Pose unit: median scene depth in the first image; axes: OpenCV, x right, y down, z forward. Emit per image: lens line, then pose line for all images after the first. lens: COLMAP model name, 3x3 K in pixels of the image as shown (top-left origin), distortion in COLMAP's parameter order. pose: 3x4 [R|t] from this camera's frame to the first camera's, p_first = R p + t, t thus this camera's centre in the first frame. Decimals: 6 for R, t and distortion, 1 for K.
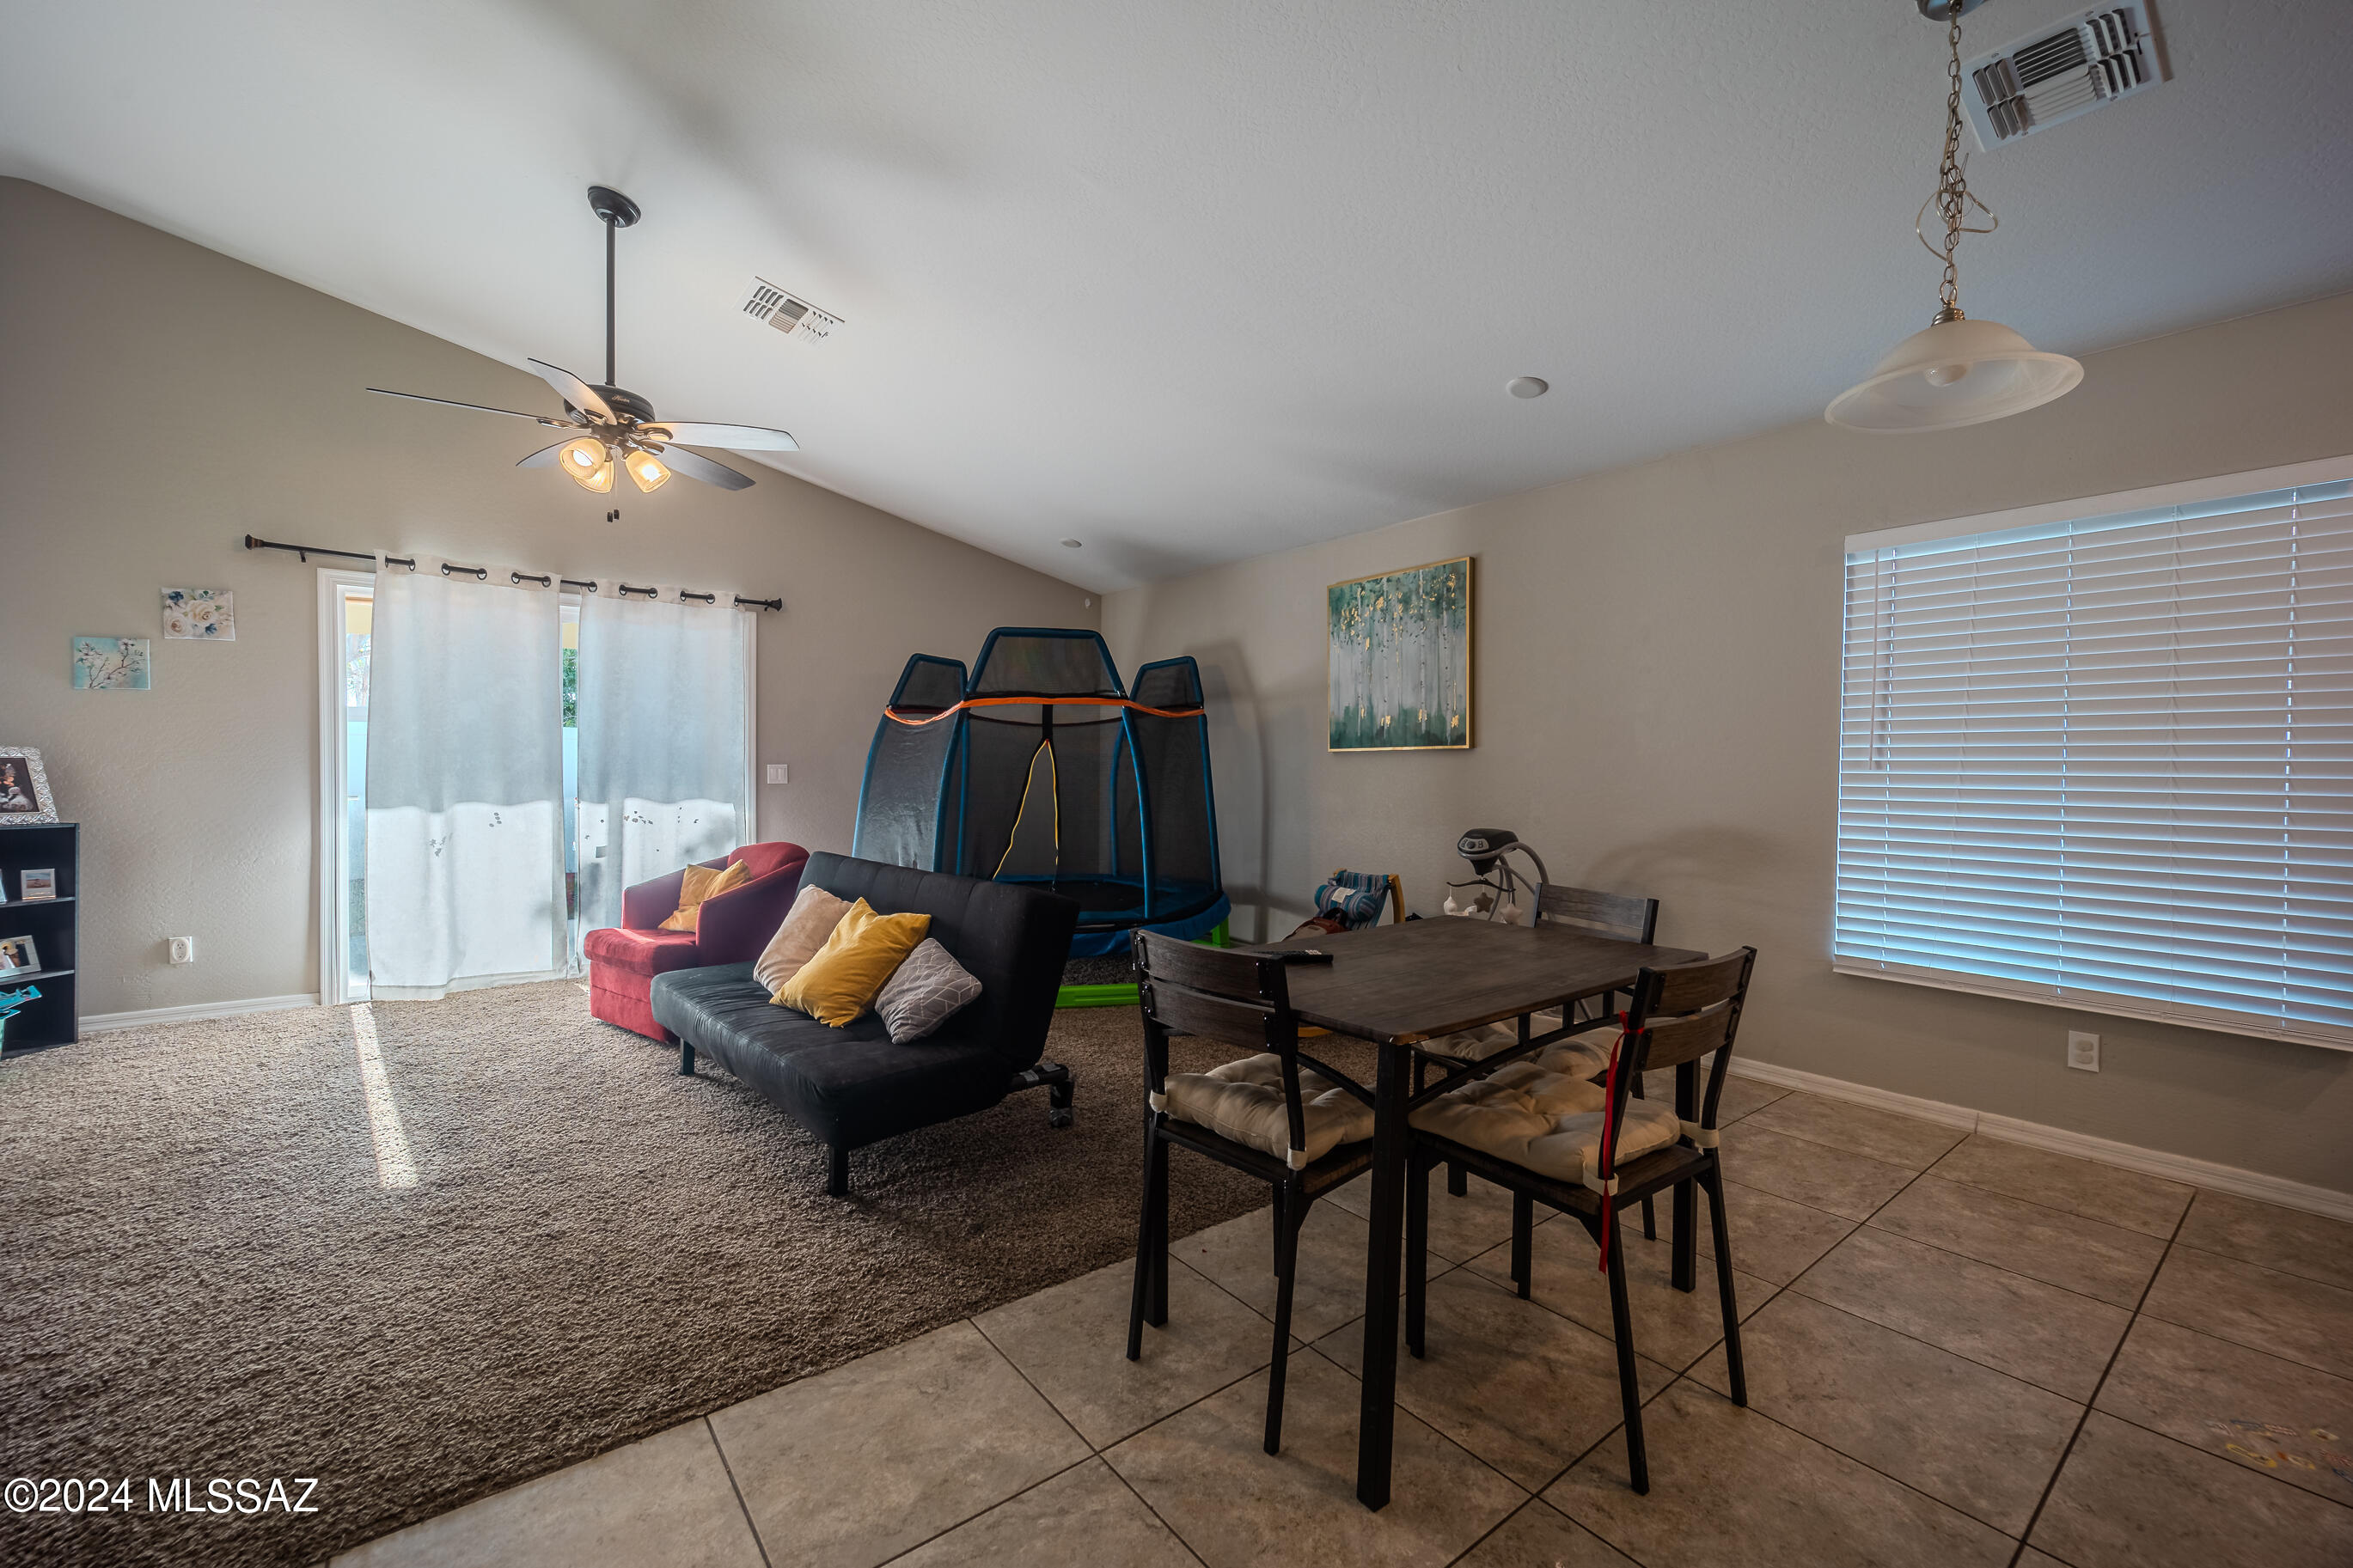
lens RADIAL K [[951.3, 0, 1182.0], [0, 951.3, 775.7], [0, 0, 1]] dist [0.001144, -0.000781]
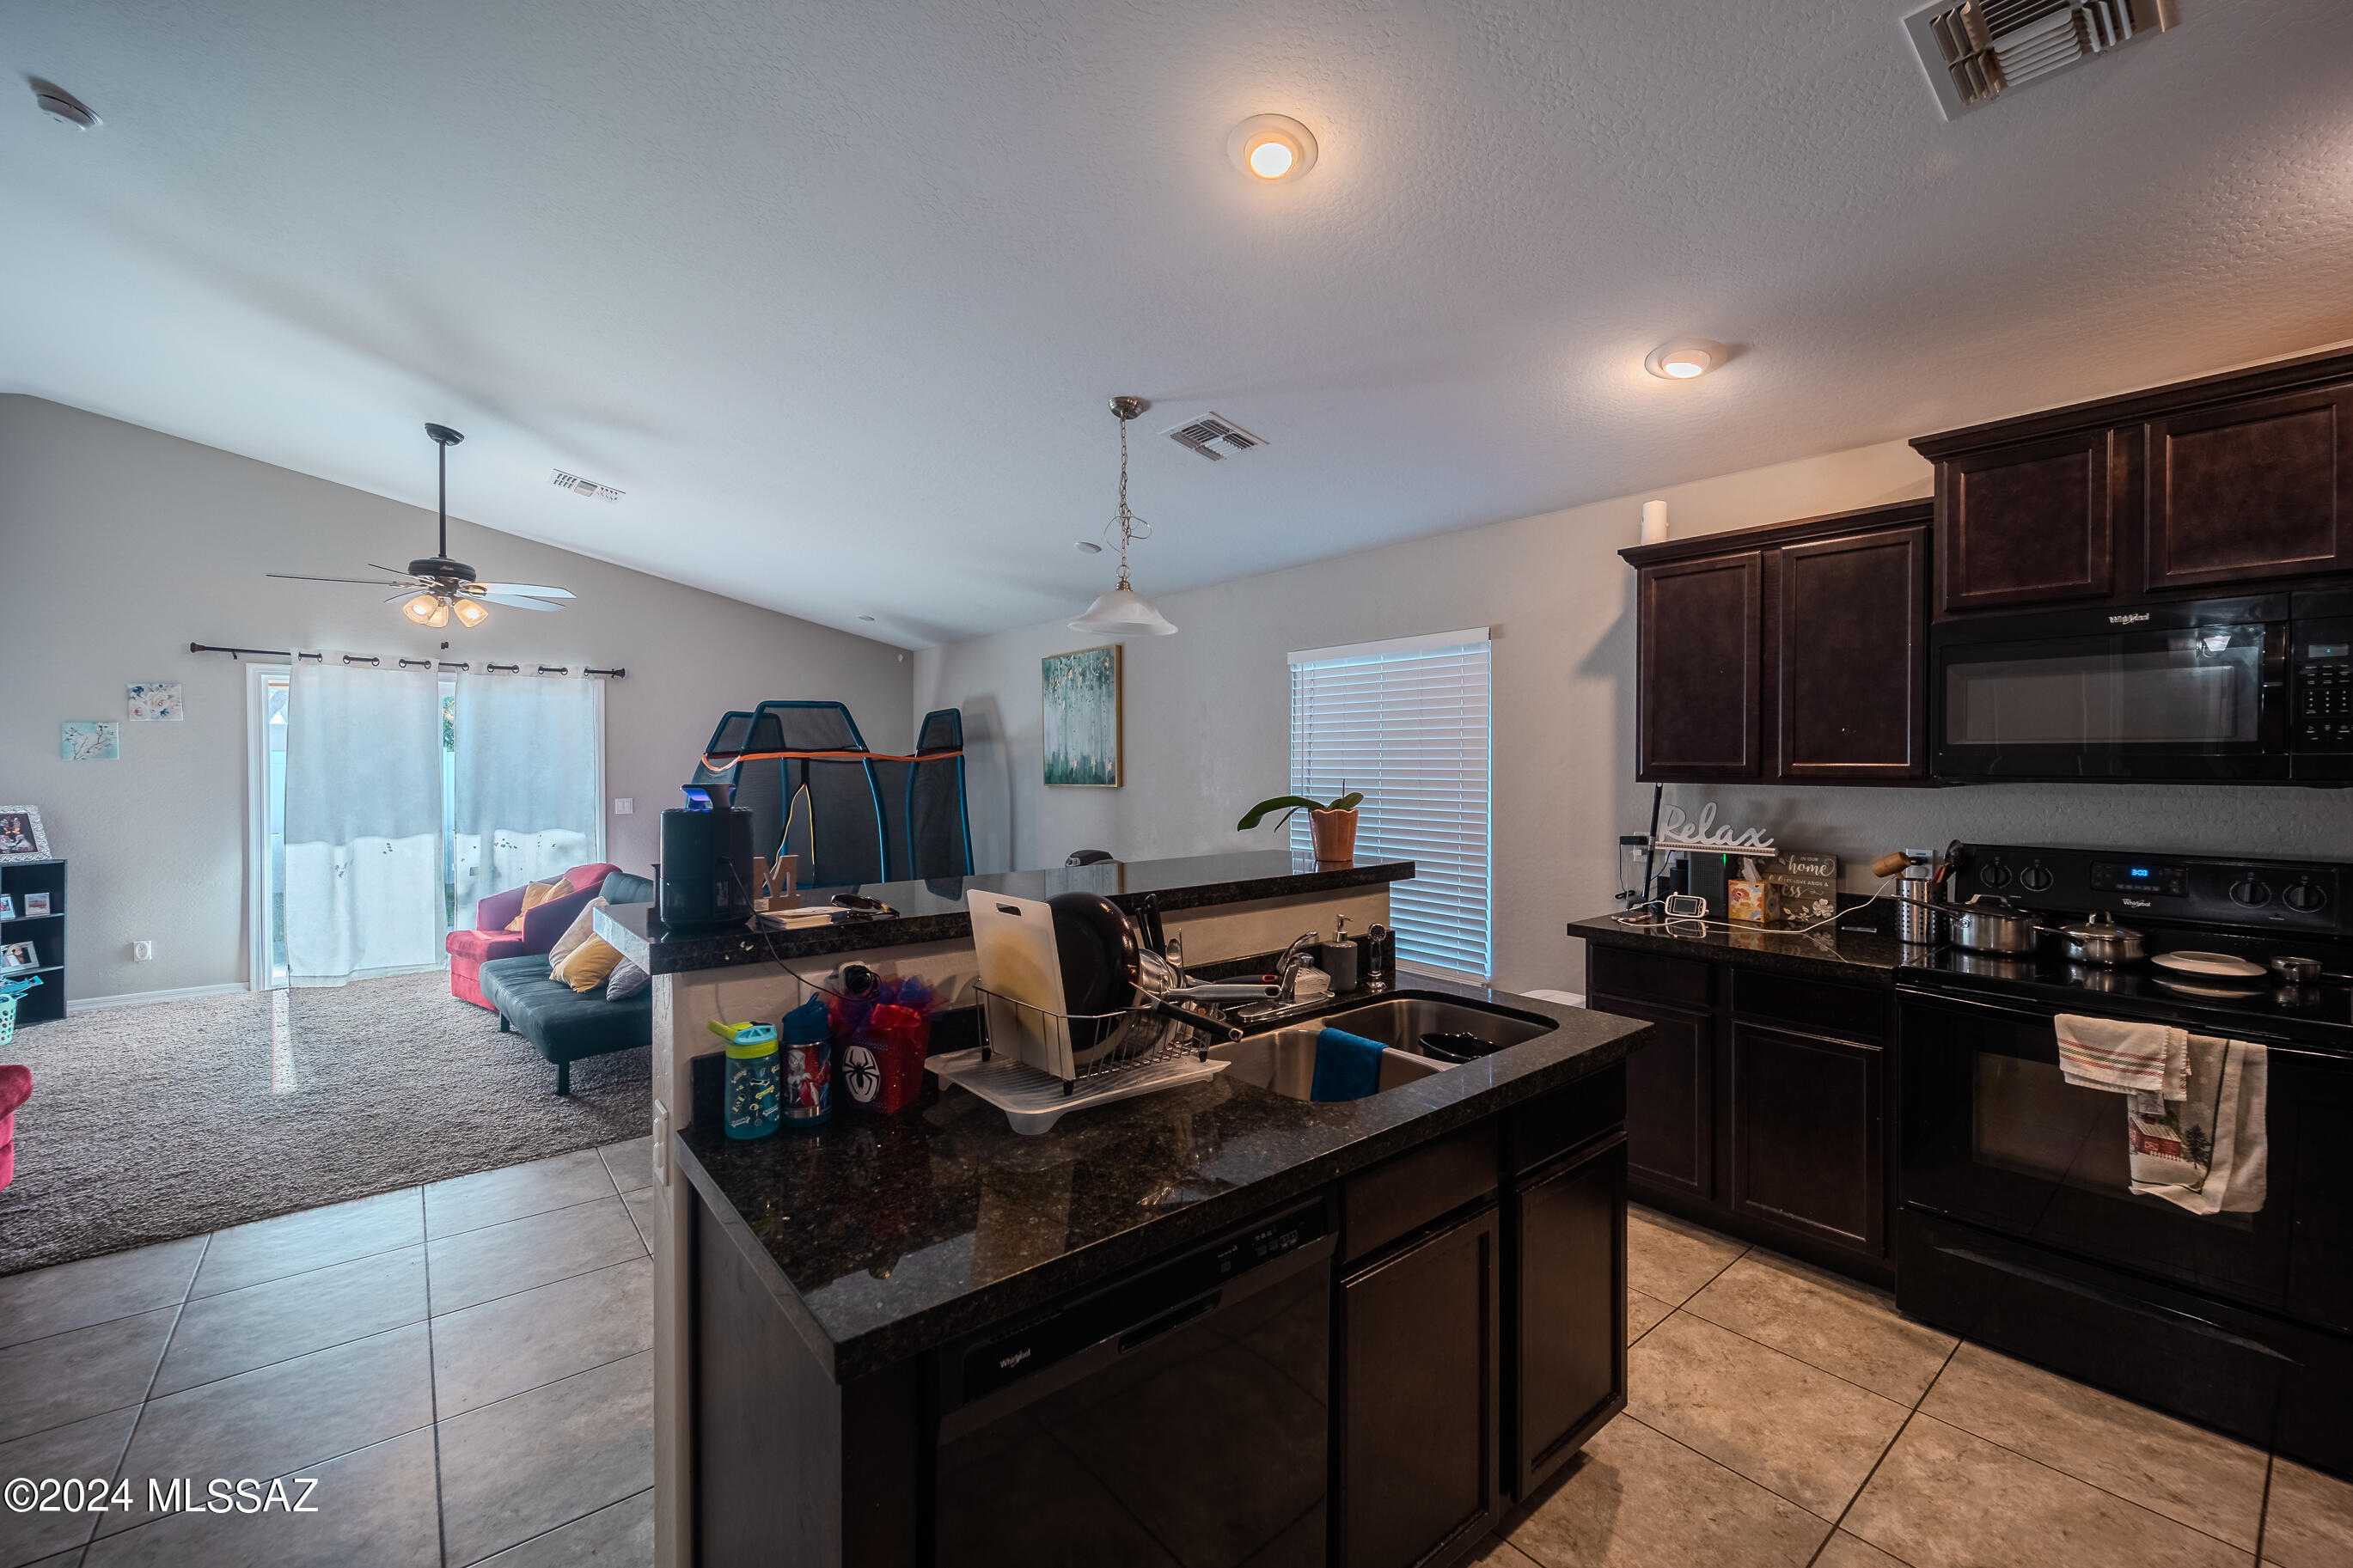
lens RADIAL K [[957.8, 0, 1187.5], [0, 957.8, 761.5], [0, 0, 1]] dist [-0.000694, 0.000383]
pose [[0.999780, -0.011287, 0.017704, 0.410006], [0.011430, 0.999903, -0.008012, -0.057587], [-0.017612, 0.008212, 0.999811, -0.387323]]
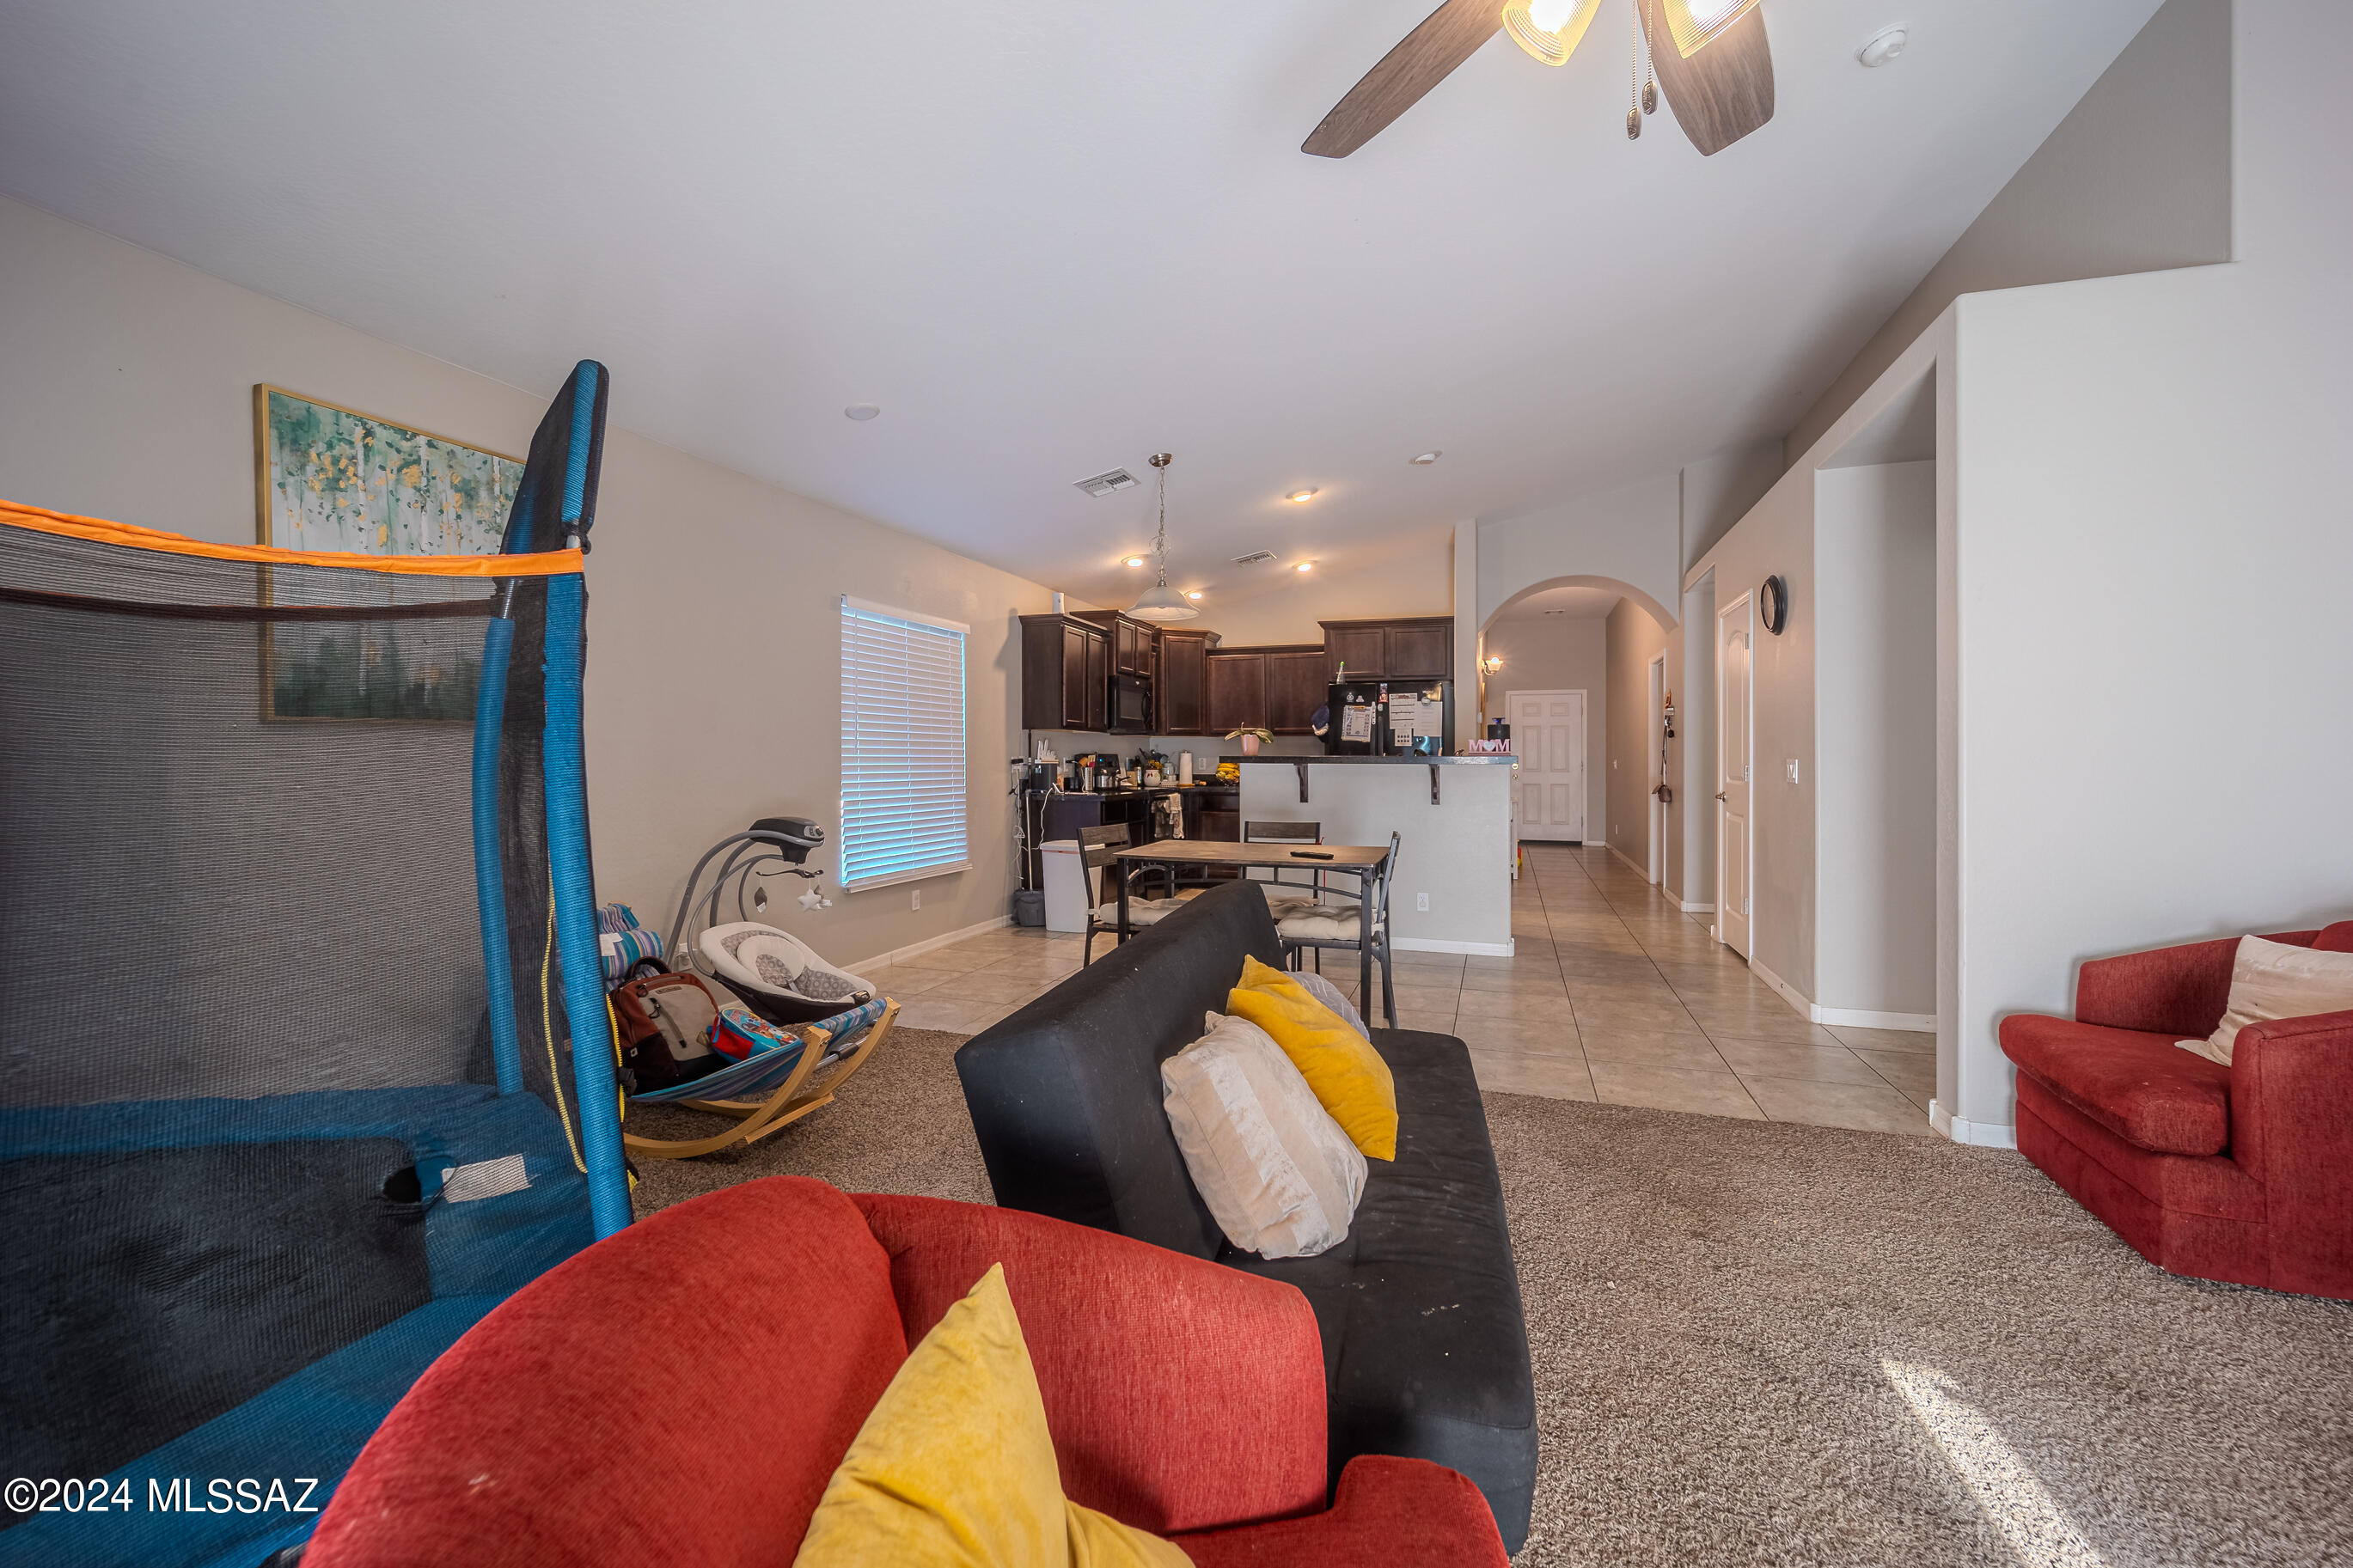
lens RADIAL K [[957.8, 0, 1187.5], [0, 957.8, 761.5], [0, 0, 1]] dist [-0.000694, 0.000383]
pose [[-0.548456, -0.012712, 0.836083, -0.659717], [0.001916, 0.999863, 0.016460, -0.014095], [-0.836177, 0.010630, -0.548356, 1.097351]]
